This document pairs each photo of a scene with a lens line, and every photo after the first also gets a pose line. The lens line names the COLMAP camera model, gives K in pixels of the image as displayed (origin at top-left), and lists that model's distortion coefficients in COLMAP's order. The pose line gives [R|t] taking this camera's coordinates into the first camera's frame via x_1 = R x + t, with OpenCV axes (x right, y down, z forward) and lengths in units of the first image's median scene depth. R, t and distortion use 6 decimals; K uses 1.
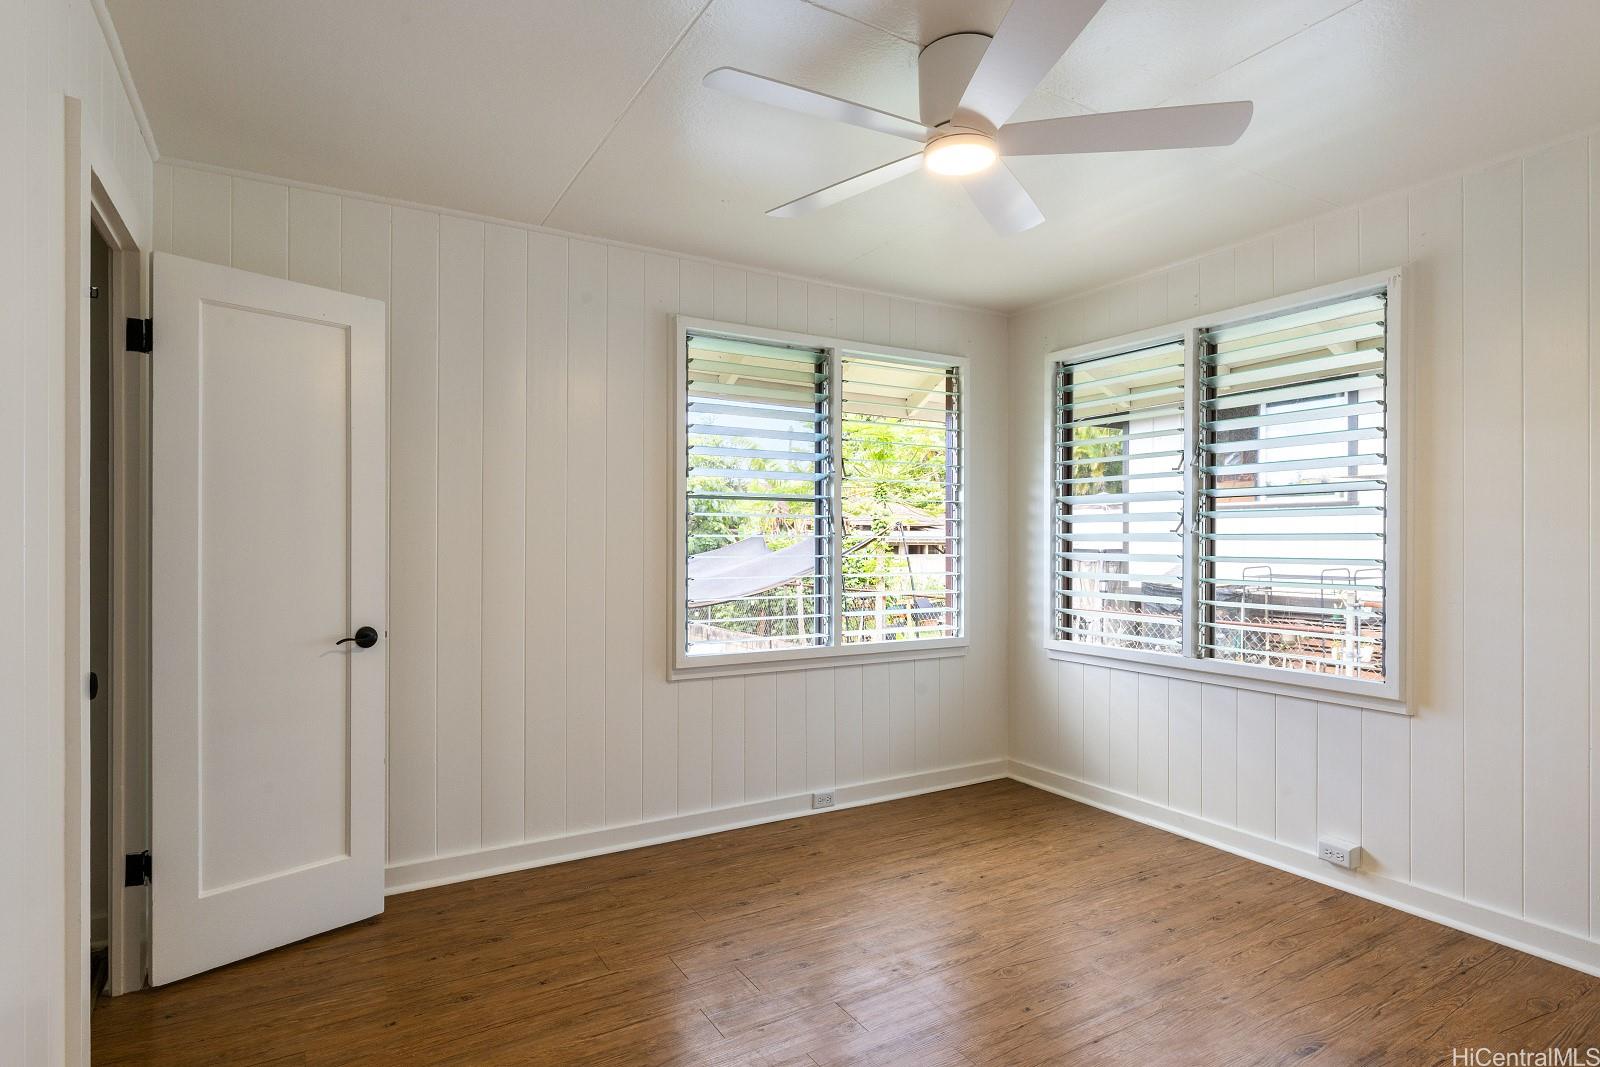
lens RADIAL K [[848.3, 0, 807.1], [0, 848.3, 537.7], [0, 0, 1]] dist [0.003328, -0.000405]
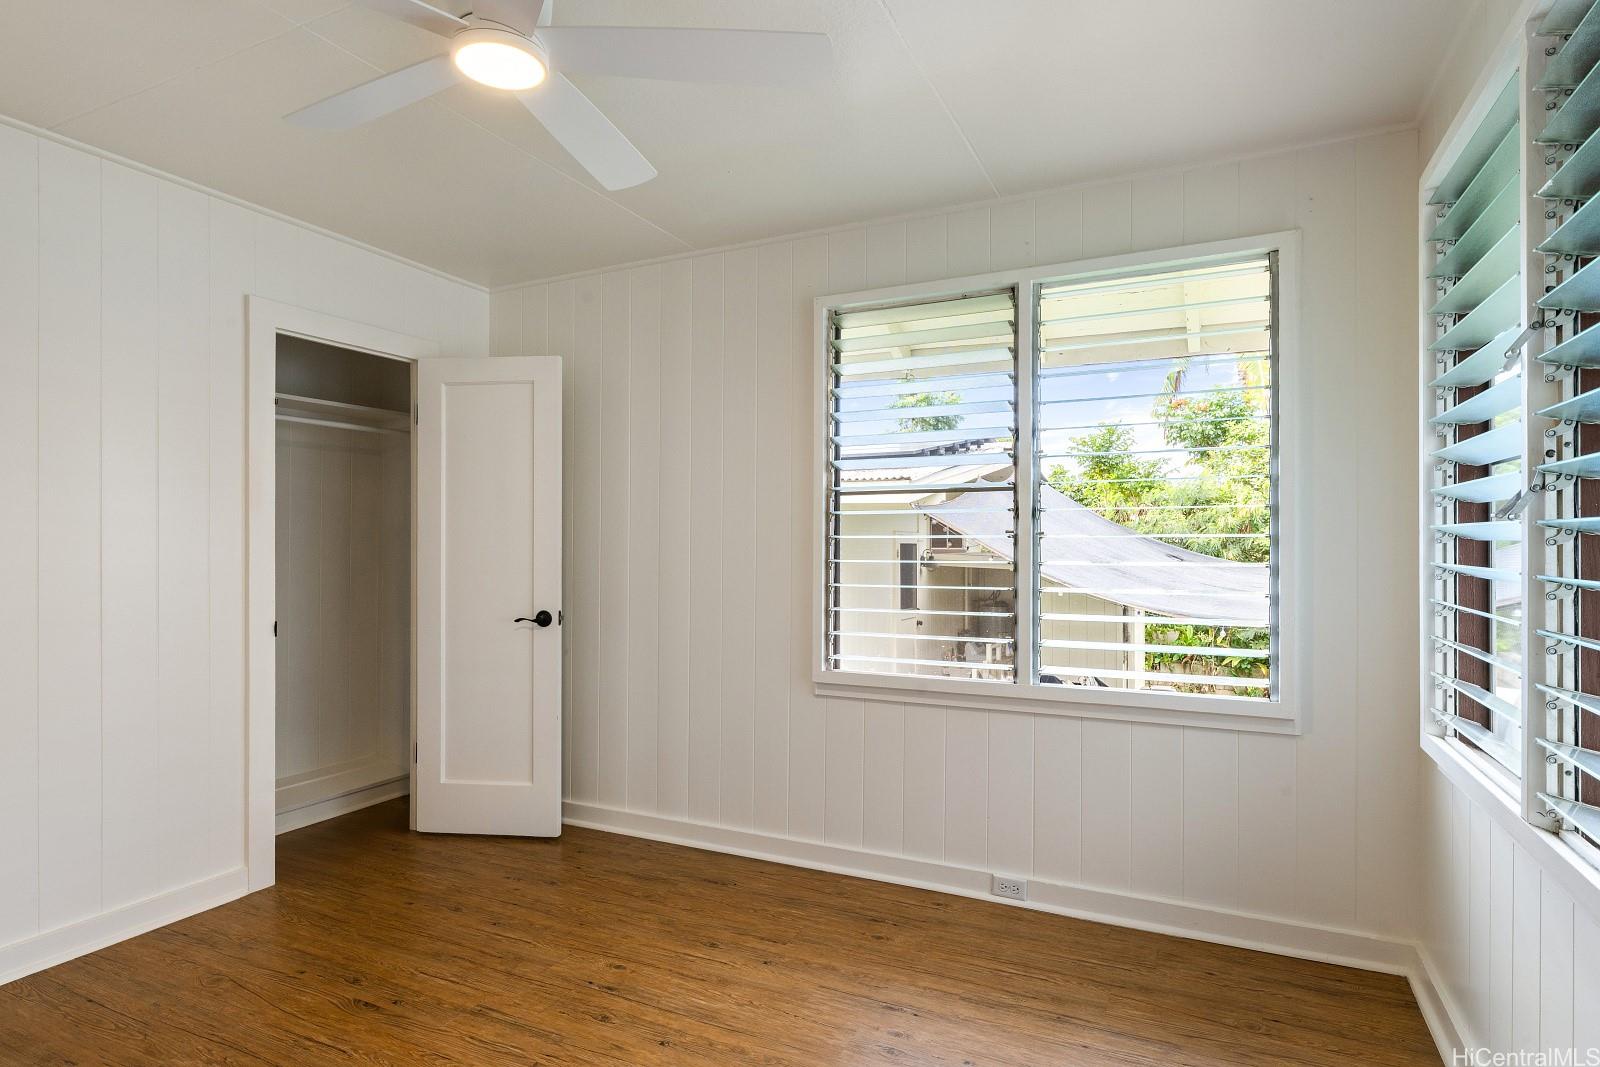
lens RADIAL K [[848.3, 0, 808.6], [0, 848.3, 536.7], [0, 0, 1]] dist [0.003328, -0.000405]
pose [[0.551584, -0.011391, -0.834041, 0.589809], [0.005624, 0.999935, -0.009937, 0.005808], [0.834100, 0.000790, 0.551612, 0.470157]]
